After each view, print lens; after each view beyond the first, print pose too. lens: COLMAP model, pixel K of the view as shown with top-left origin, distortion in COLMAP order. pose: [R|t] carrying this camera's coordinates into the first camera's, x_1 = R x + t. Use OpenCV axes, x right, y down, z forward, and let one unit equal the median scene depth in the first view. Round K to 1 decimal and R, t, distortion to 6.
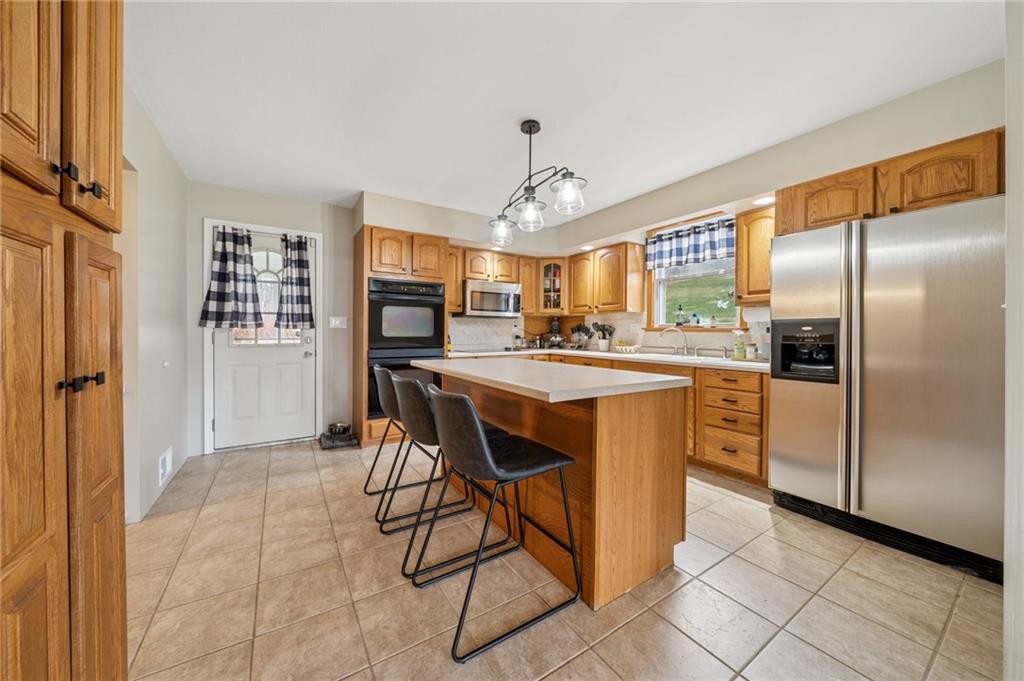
lens RADIAL K [[351.6, 0, 512.0], [0, 351.6, 340.5], [0, 0, 1]] dist [-0.000448, -0.000011]
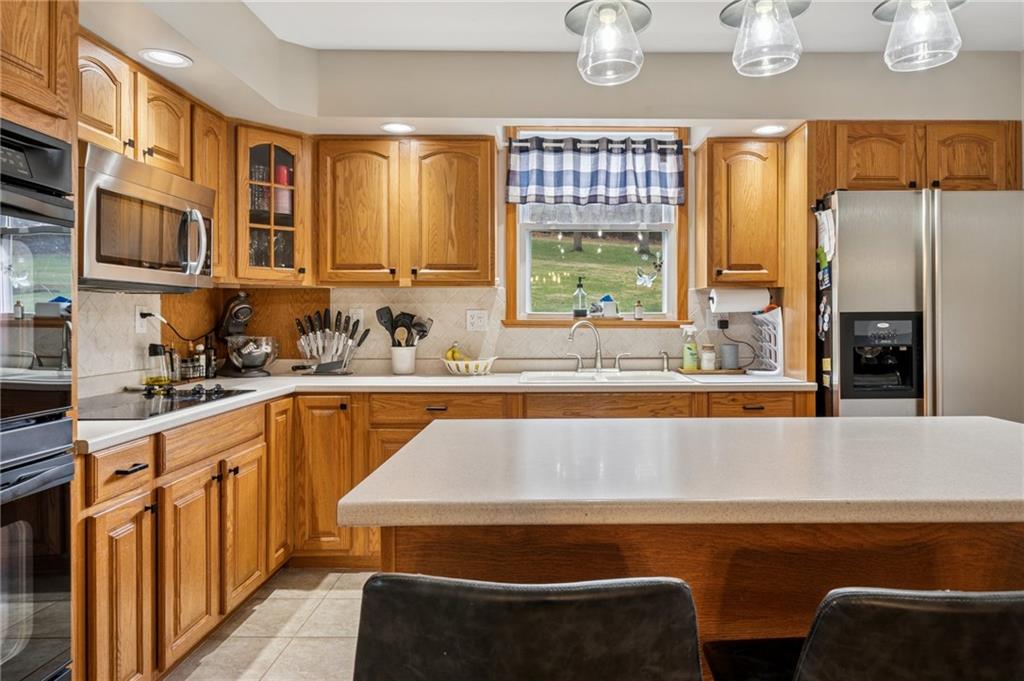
lens RADIAL K [[666.2, 0, 512.9], [0, 666.2, 318.9], [0, 0, 1]] dist [0.000410, 0.000957]
pose [[0.541579, -0.008468, 0.840607, -0.398634], [0.025197, 0.999663, -0.006164, -0.032328], [-0.840272, 0.024519, 0.541610, 0.496470]]
